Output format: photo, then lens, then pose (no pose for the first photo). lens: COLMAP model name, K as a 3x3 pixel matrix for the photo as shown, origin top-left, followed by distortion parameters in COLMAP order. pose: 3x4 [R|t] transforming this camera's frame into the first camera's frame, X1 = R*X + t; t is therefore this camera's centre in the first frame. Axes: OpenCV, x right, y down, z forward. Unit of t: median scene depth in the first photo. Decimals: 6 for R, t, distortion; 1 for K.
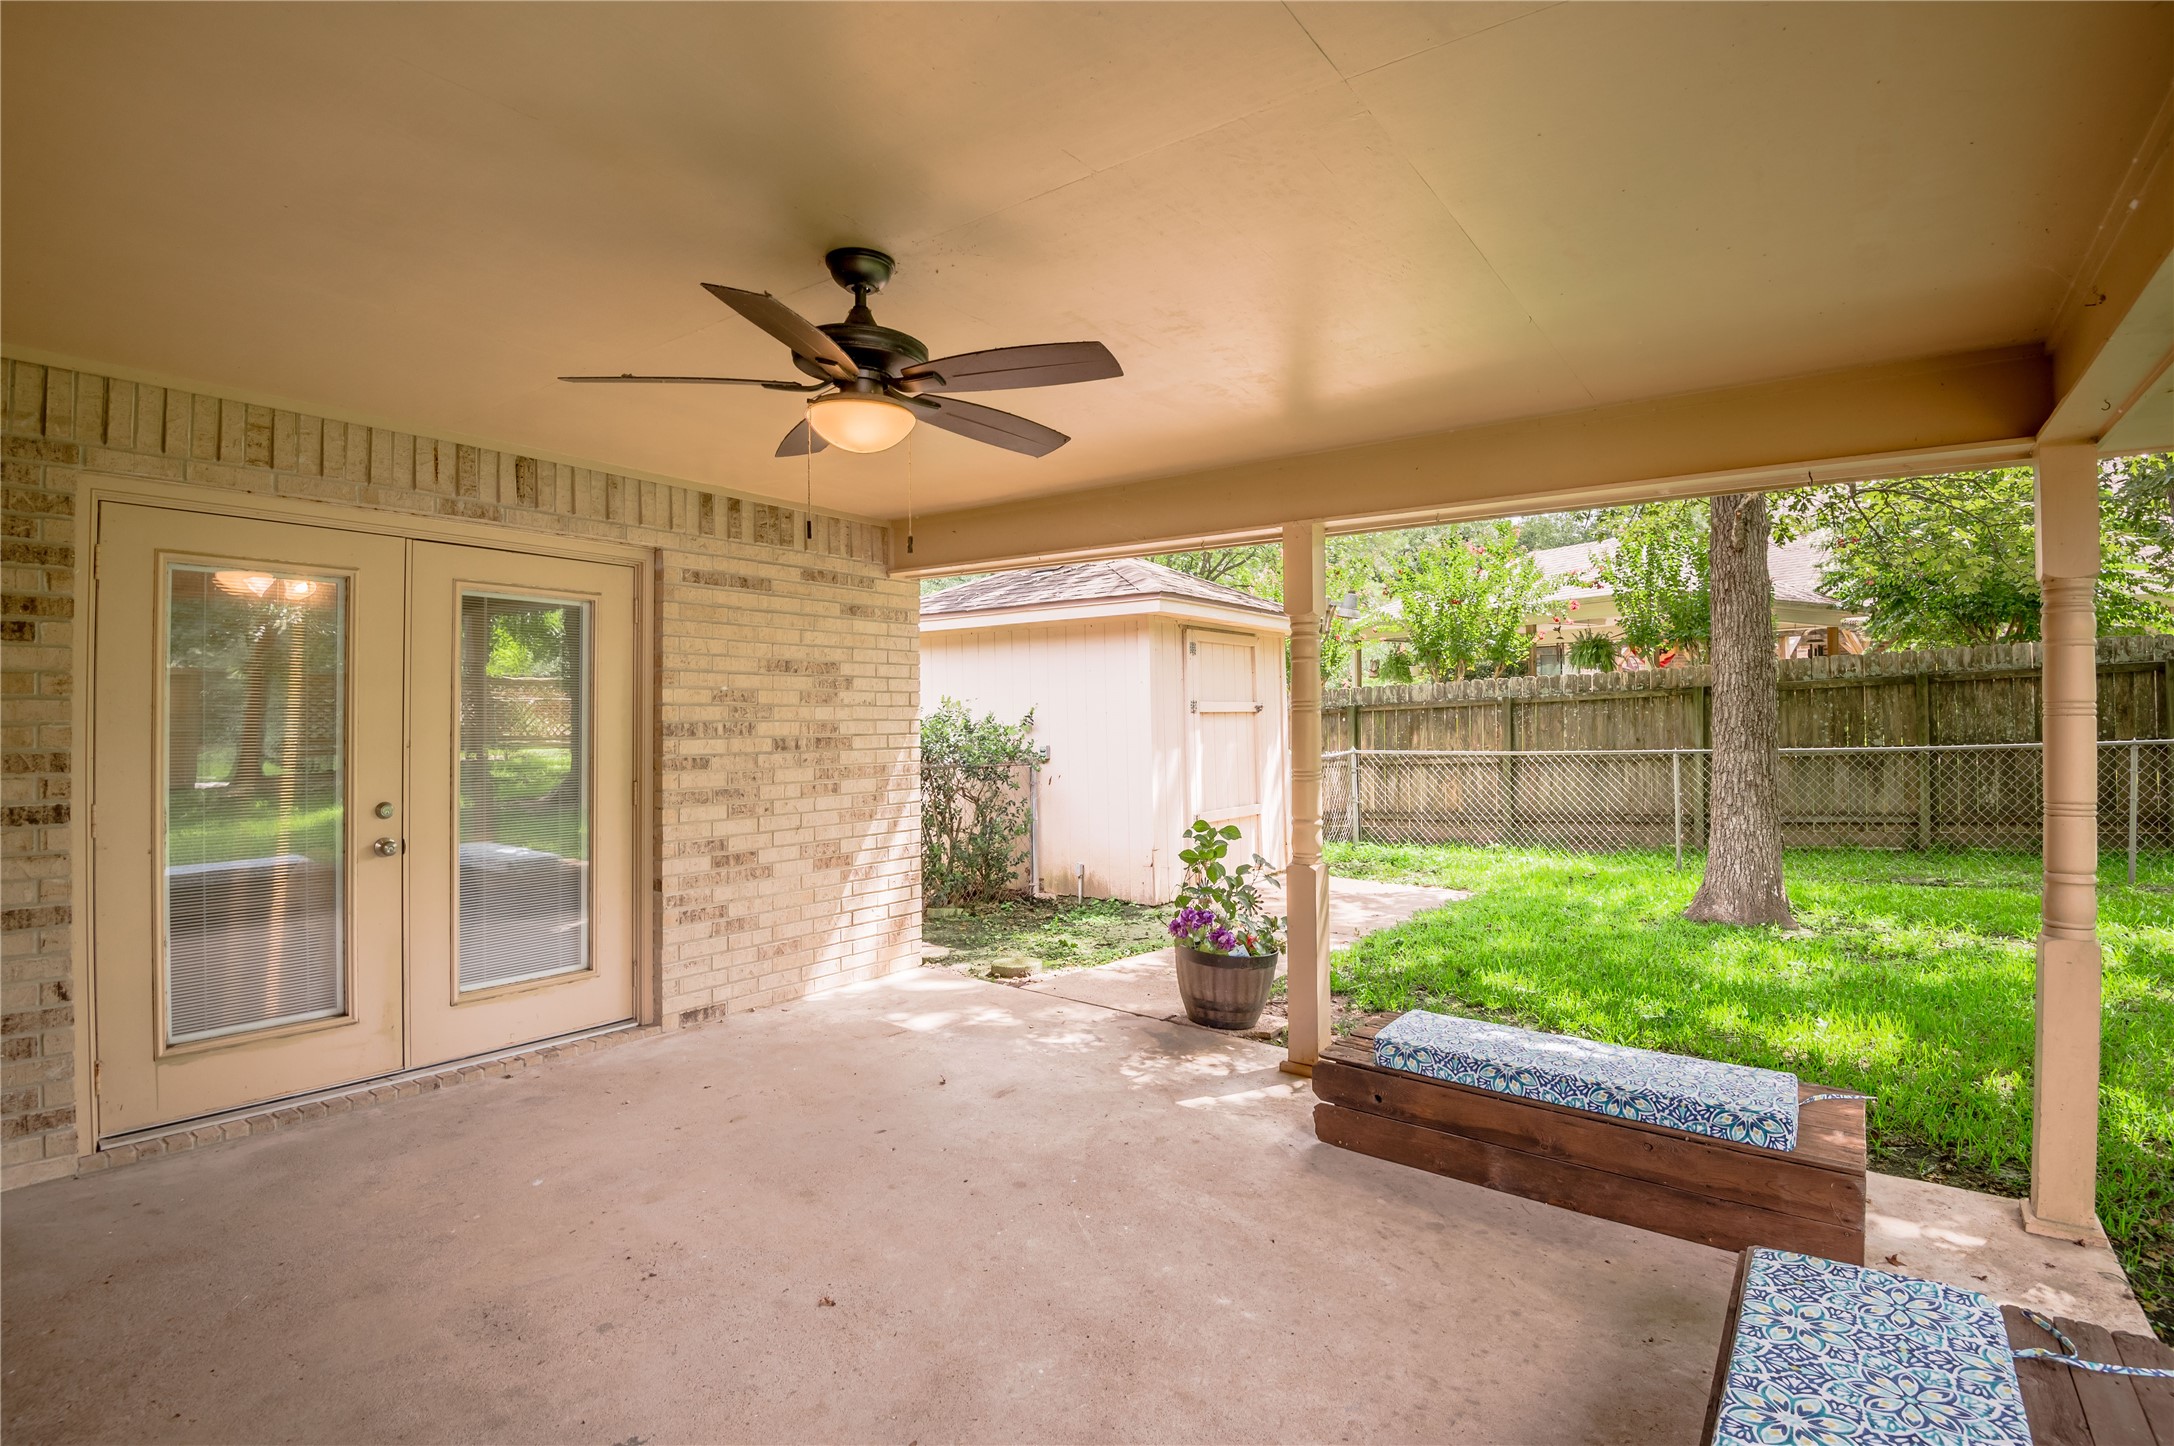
lens RADIAL K [[987.7, 0, 1054.7], [0, 987.7, 721.1], [0, 0, 1]] dist [0.009854, -0.009370]
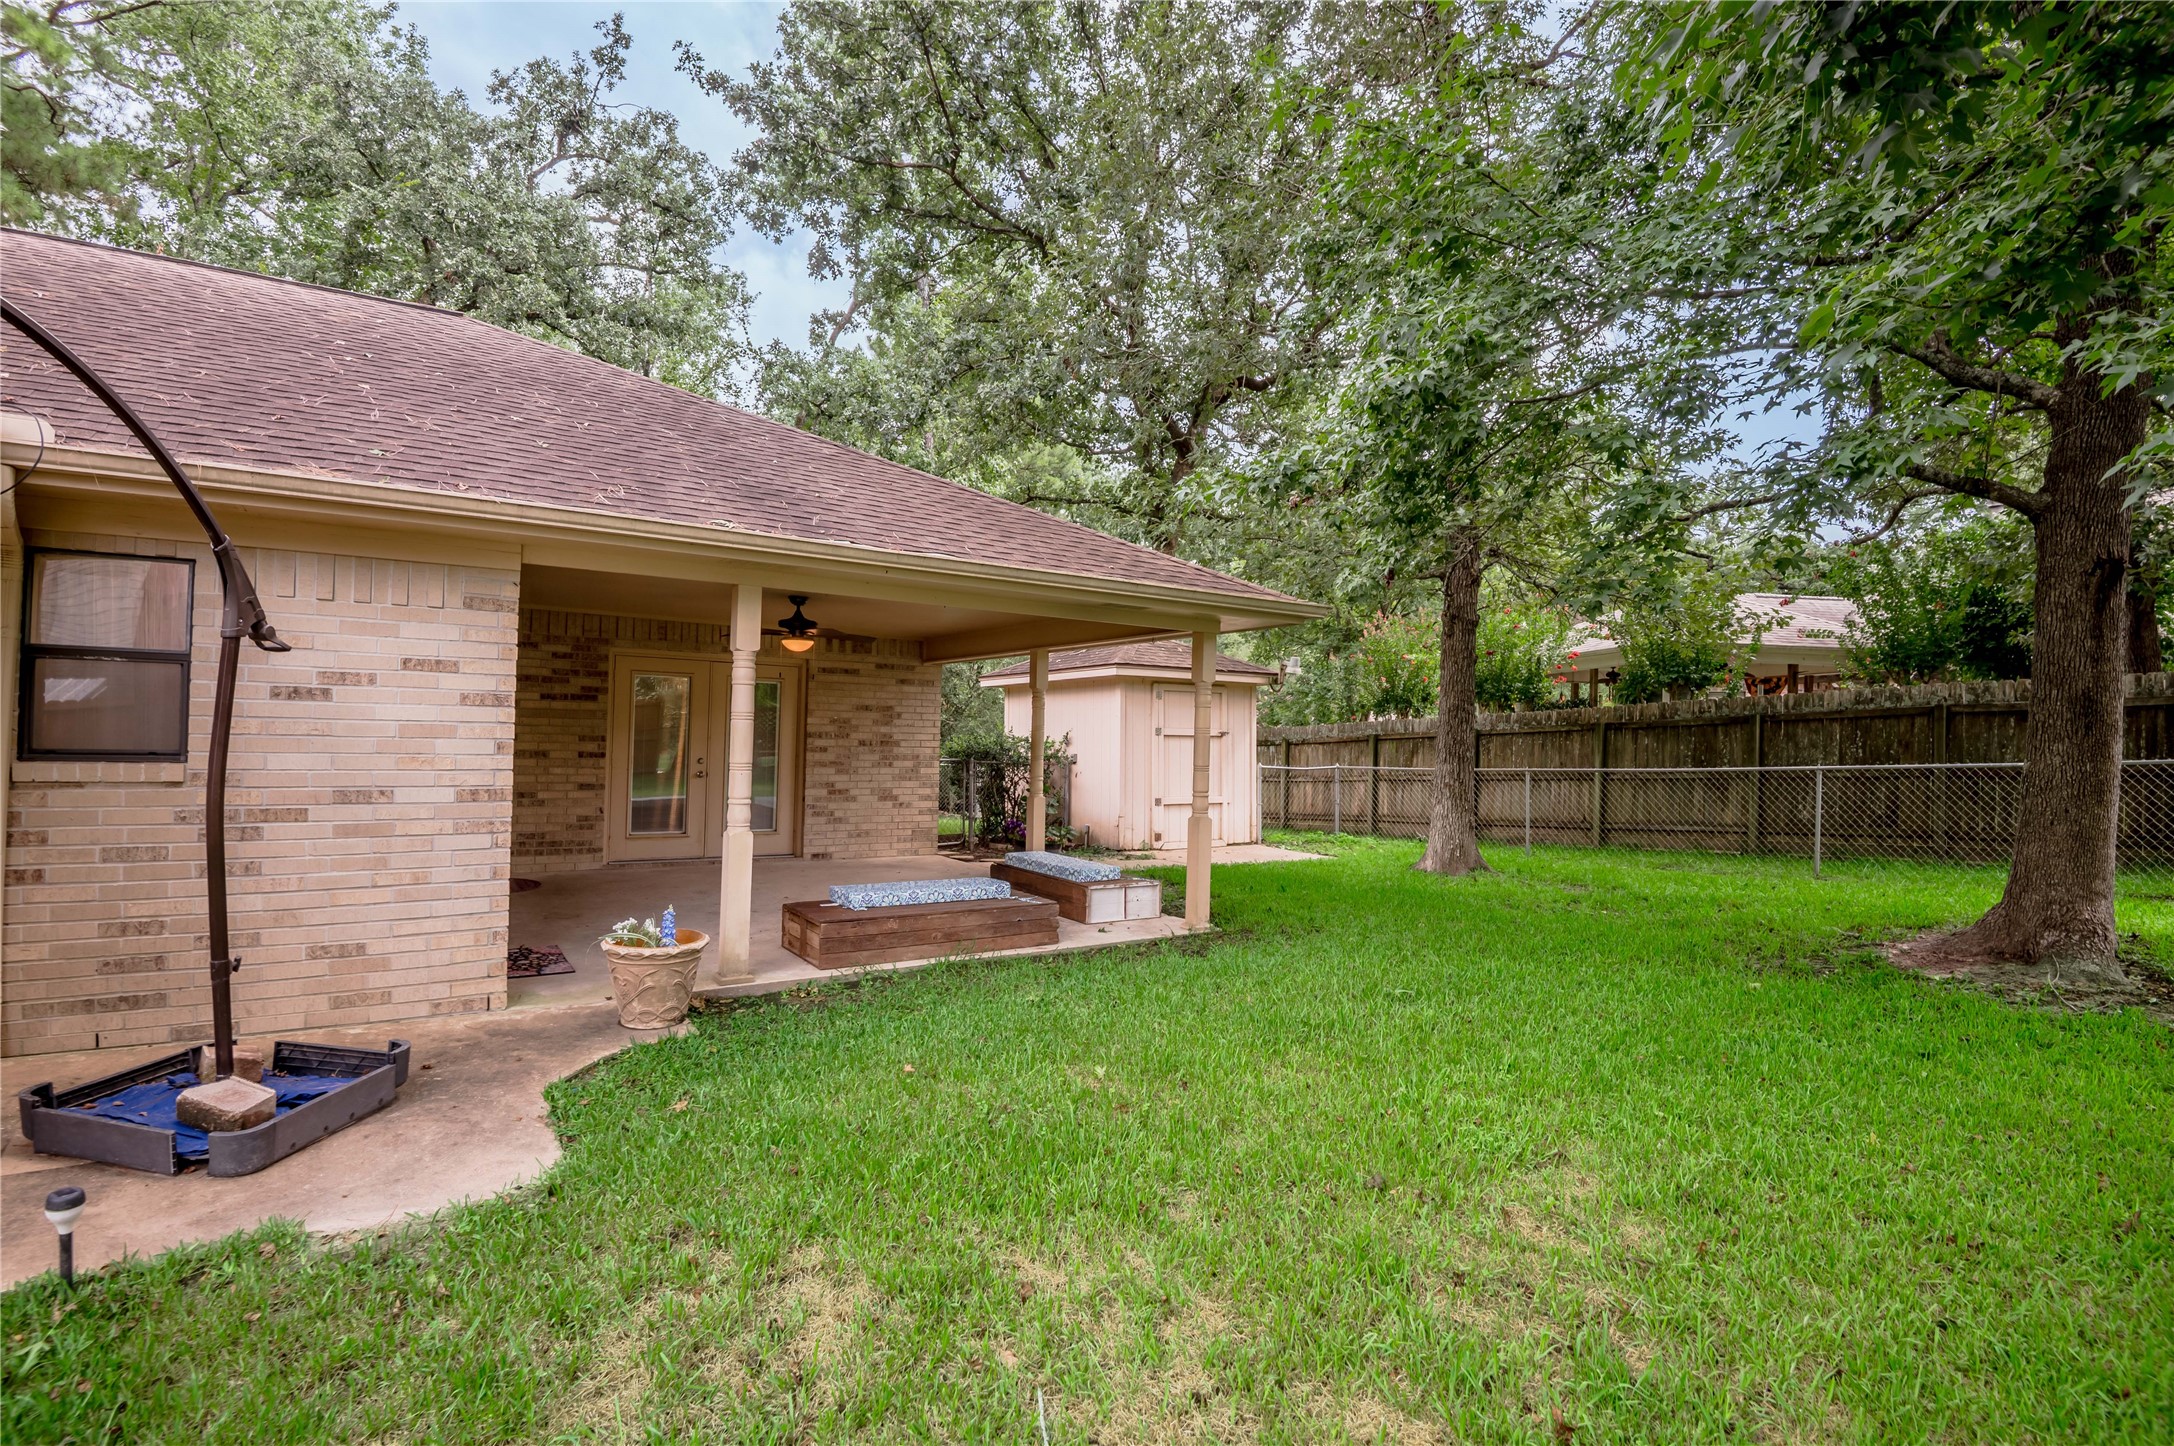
lens RADIAL K [[987.7, 0, 1084.9], [0, 987.7, 729.1], [0, 0, 1]] dist [0.009854, -0.009370]
pose [[0.951656, 0.013111, -0.306885, 0.568097], [-0.019812, 0.999628, -0.018732, 0.015431], [0.306525, 0.023906, 0.951562, -0.623190]]
